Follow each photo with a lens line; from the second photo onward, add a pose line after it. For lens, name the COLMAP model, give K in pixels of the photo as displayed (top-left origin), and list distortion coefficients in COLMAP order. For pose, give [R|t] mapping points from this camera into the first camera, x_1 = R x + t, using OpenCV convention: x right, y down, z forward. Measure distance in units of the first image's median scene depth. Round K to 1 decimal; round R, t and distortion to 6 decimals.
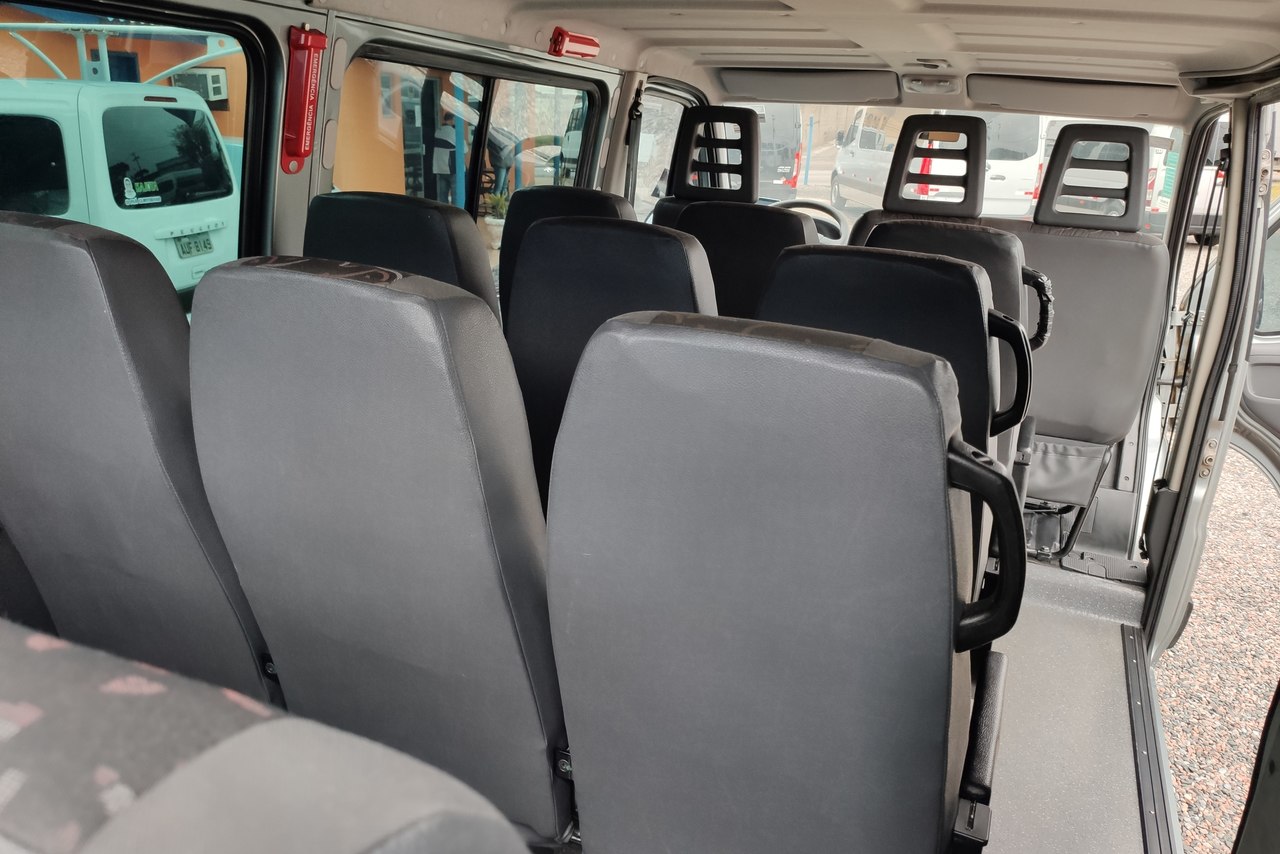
lens RADIAL K [[995.3, 0, 640.0], [0, 995.3, 427.0], [0, 0, 1]] dist [0.000414, -0.086235]
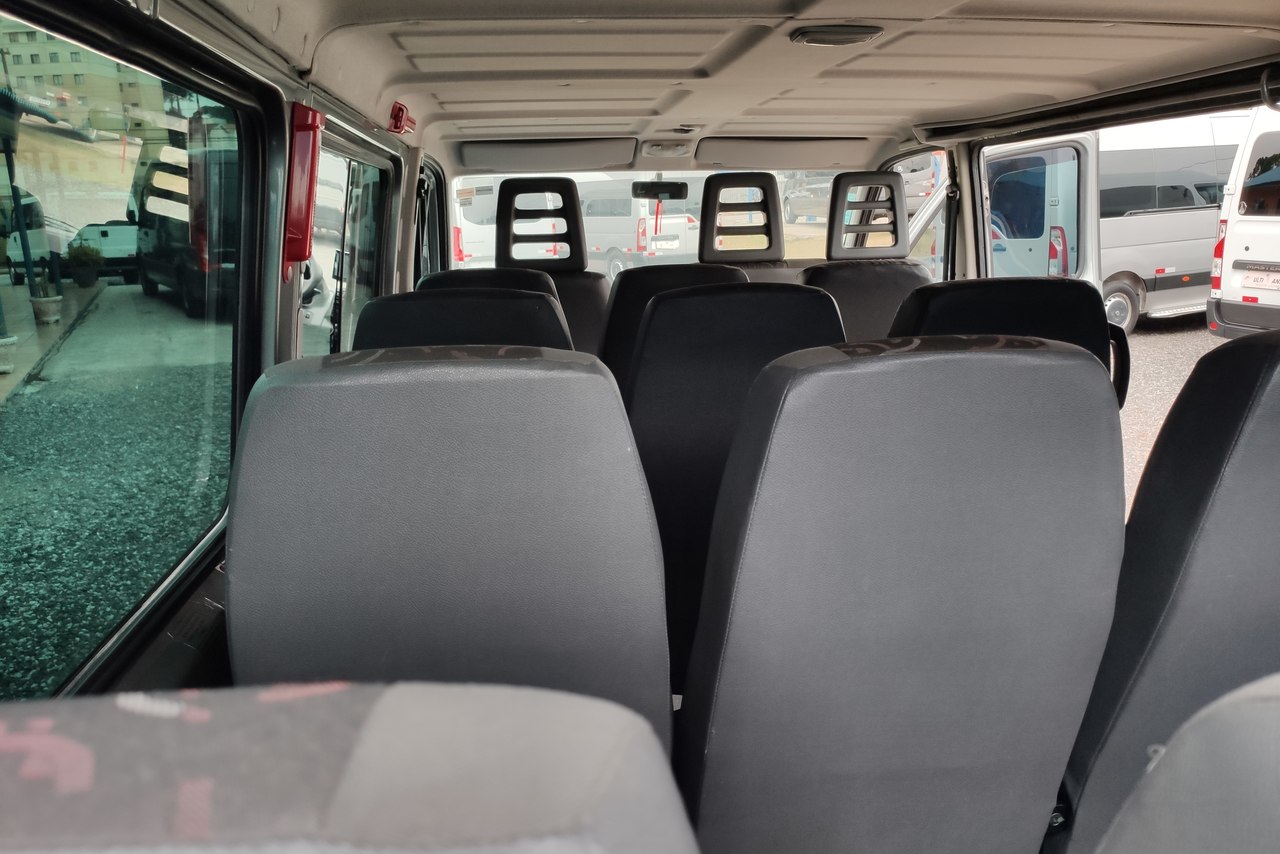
lens RADIAL K [[968.5, 0, 640.0], [0, 968.5, 427.0], [0, 0, 1]] dist [0.081384, -0.140017]
pose [[0.857738, -0.177153, 0.482600, -0.367558], [0.205704, 0.978594, -0.006380, -0.047576], [-0.471139, 0.104745, 0.875818, 0.110686]]
